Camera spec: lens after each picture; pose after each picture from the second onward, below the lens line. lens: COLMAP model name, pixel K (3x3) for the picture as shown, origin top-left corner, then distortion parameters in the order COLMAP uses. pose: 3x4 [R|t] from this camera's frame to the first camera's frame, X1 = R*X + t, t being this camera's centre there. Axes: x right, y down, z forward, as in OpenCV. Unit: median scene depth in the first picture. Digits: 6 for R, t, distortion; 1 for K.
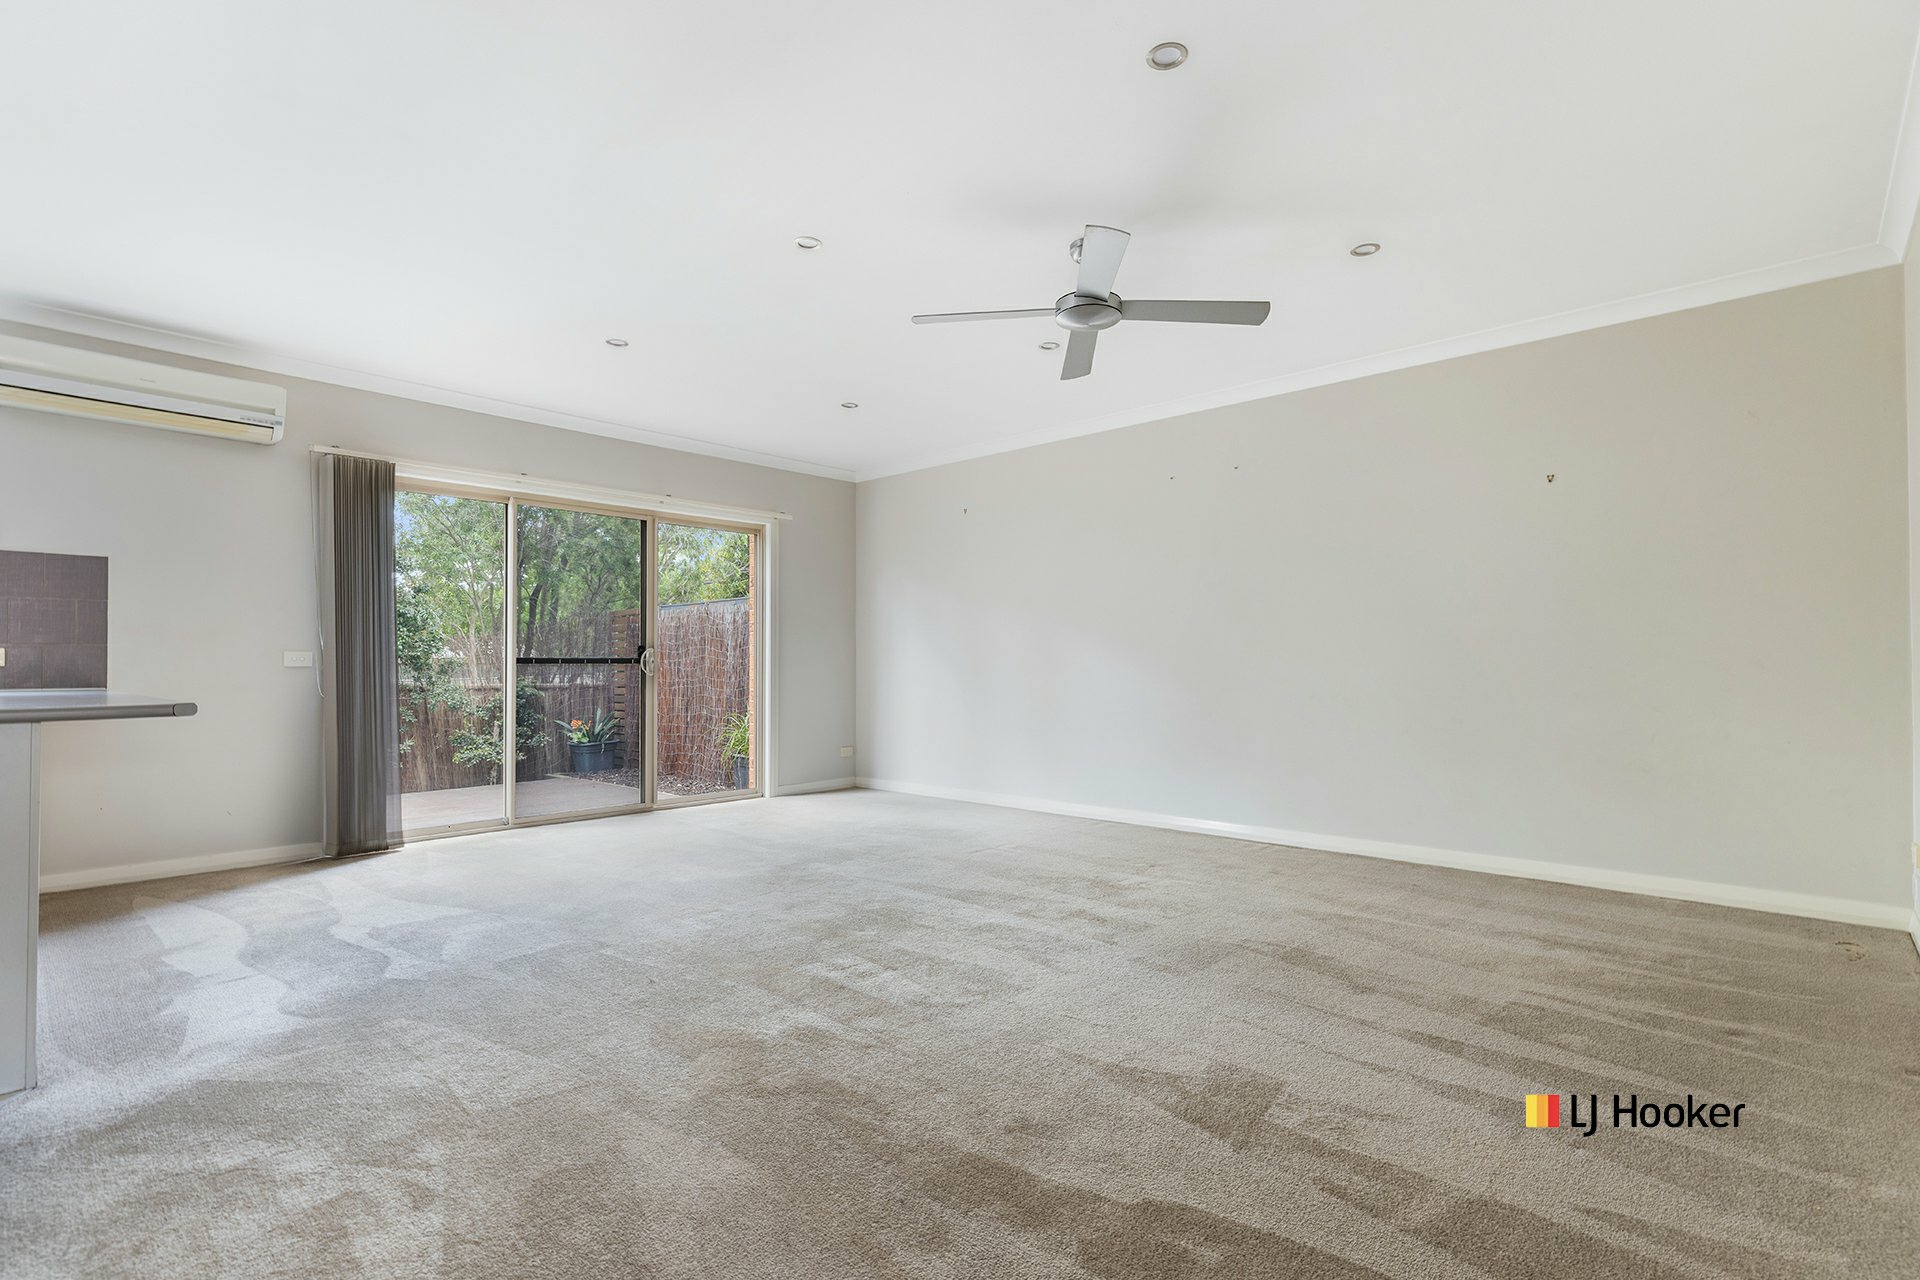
lens RADIAL K [[908.0, 0, 953.2], [0, 908.0, 646.0], [0, 0, 1]] dist [0.000878, 0.000510]
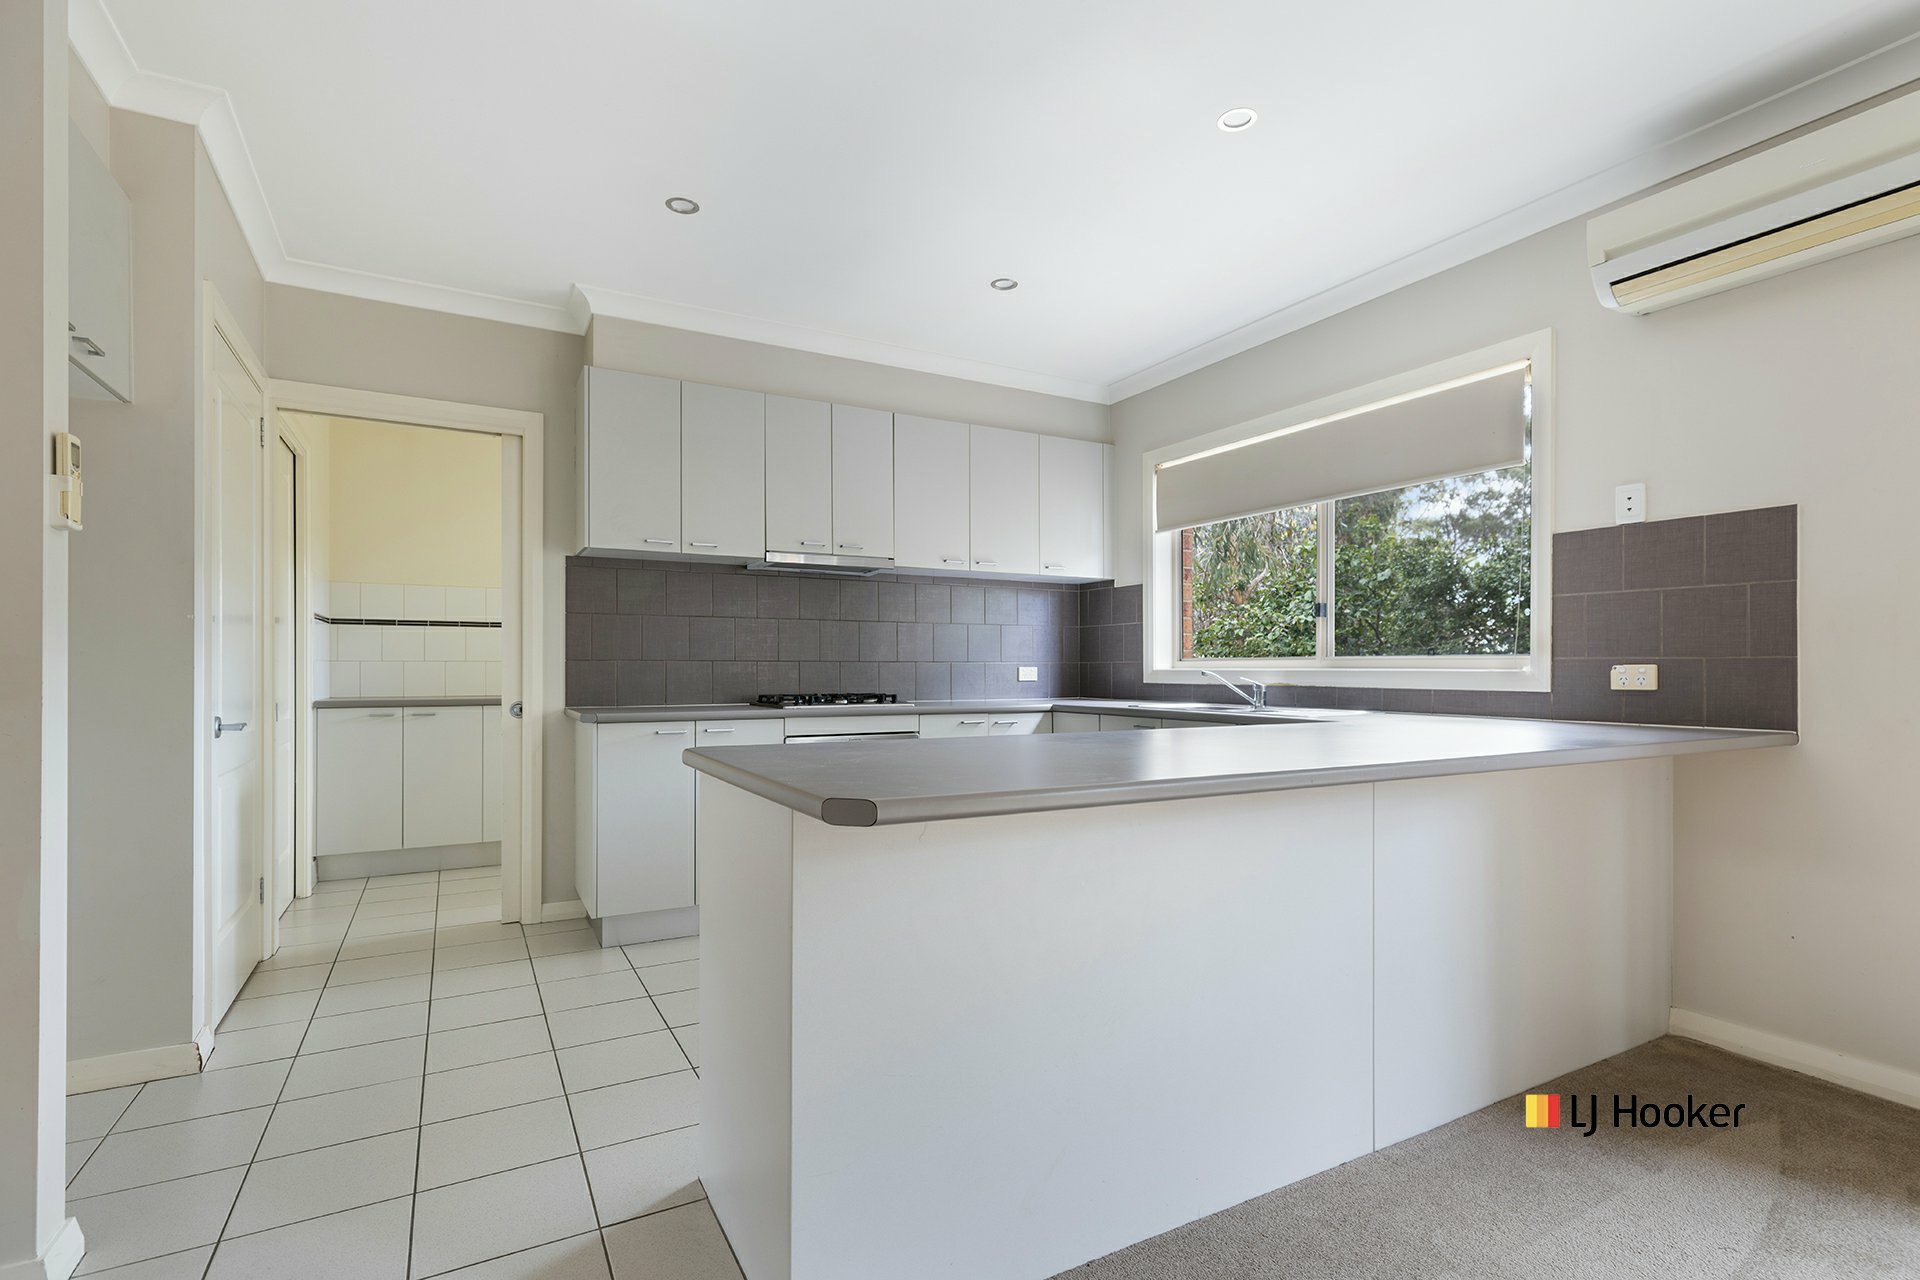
lens RADIAL K [[908.0, 0, 953.2], [0, 908.0, 646.0], [0, 0, 1]] dist [0.000878, 0.000510]
pose [[-0.311853, -0.016957, -0.949979, -0.174493], [0.025139, 0.999343, -0.026090, -0.005460], [0.949798, -0.032018, -0.311222, 0.556781]]
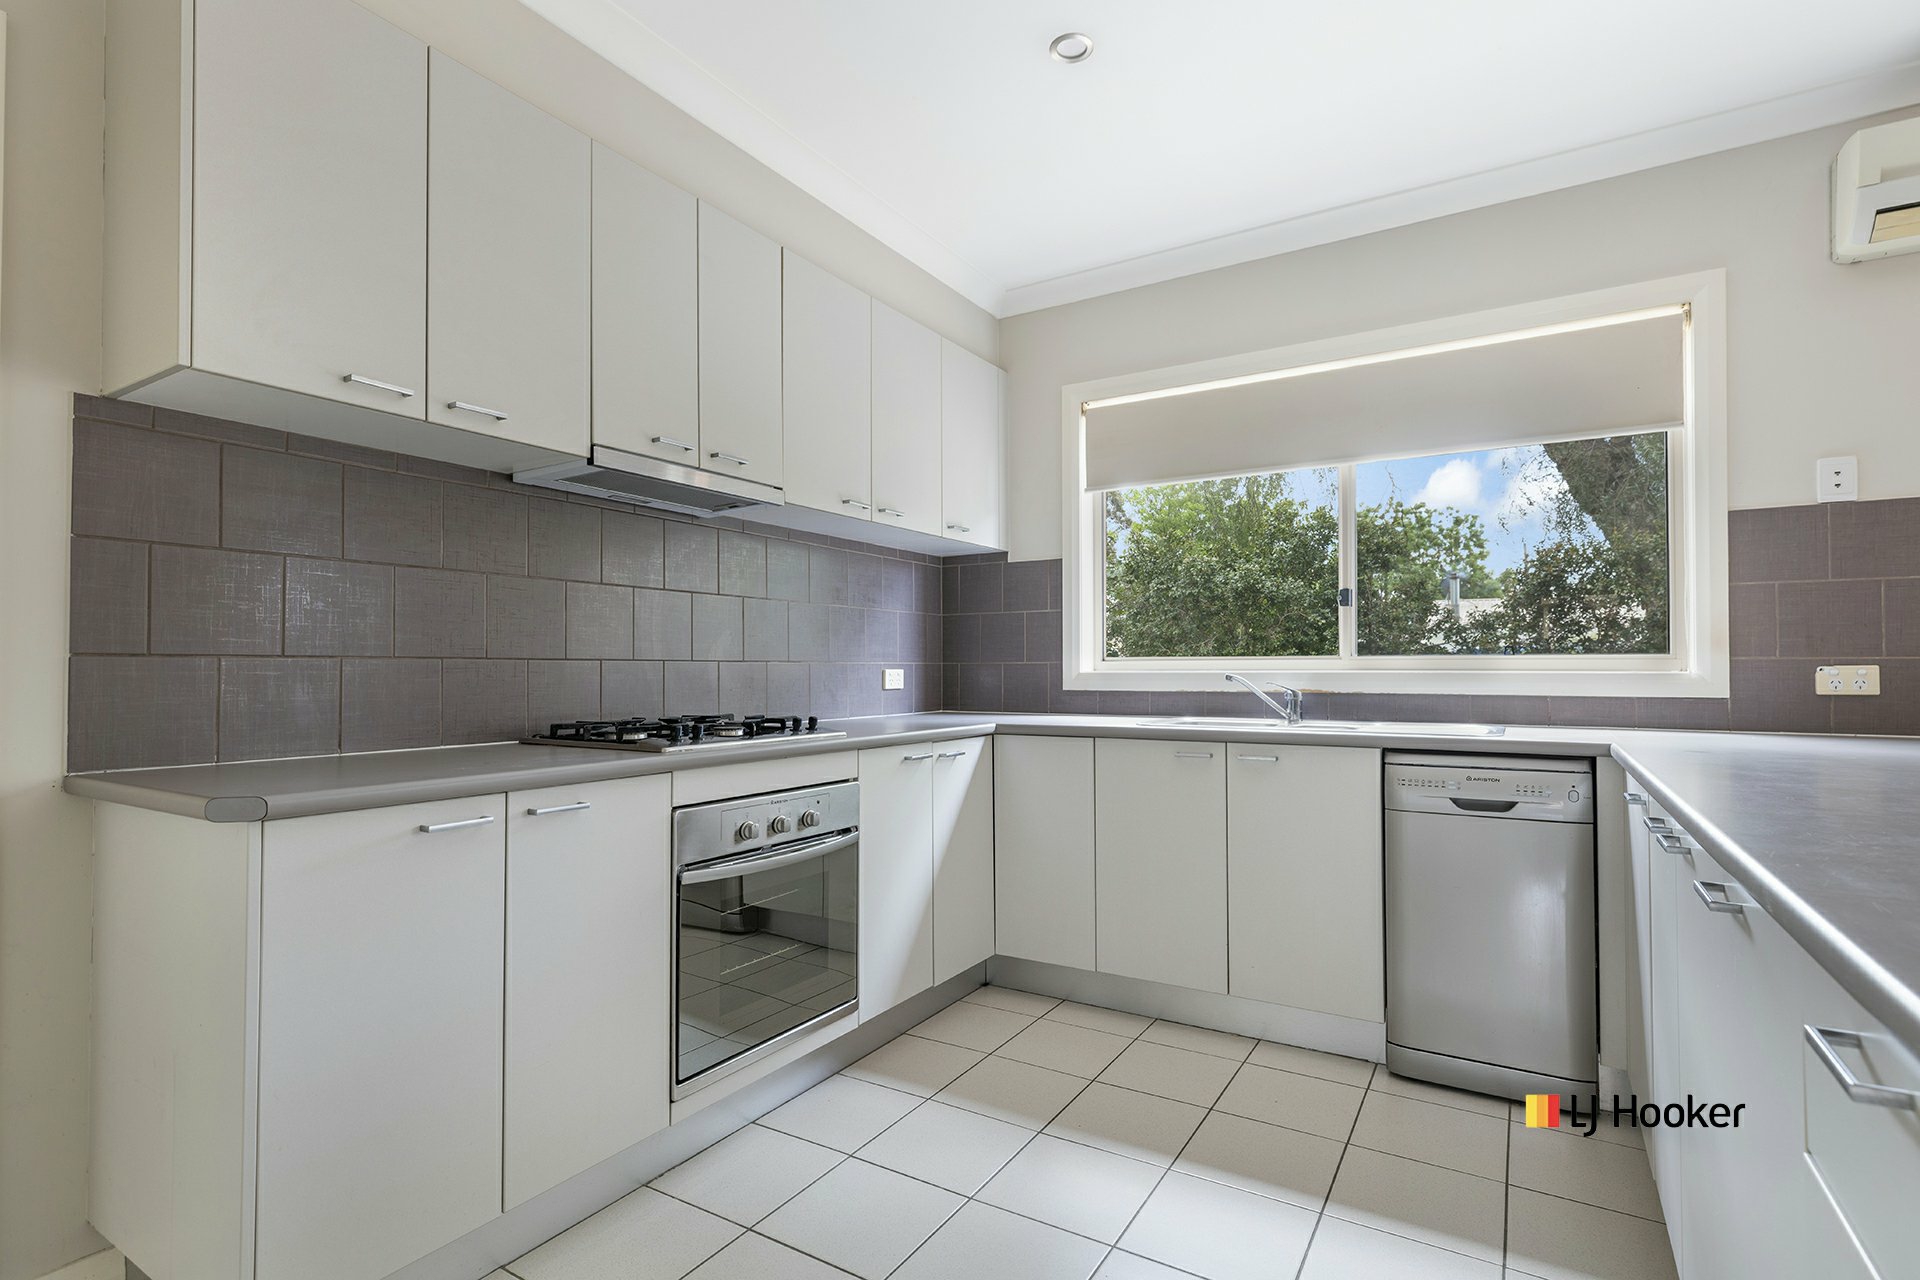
lens RADIAL K [[908.0, 0, 953.2], [0, 908.0, 646.0], [0, 0, 1]] dist [0.000878, 0.000510]
pose [[0.199436, -0.019588, -0.979715, -0.457126], [0.024978, 0.999577, -0.014900, -0.012947], [0.979592, -0.021500, 0.199841, 0.219898]]
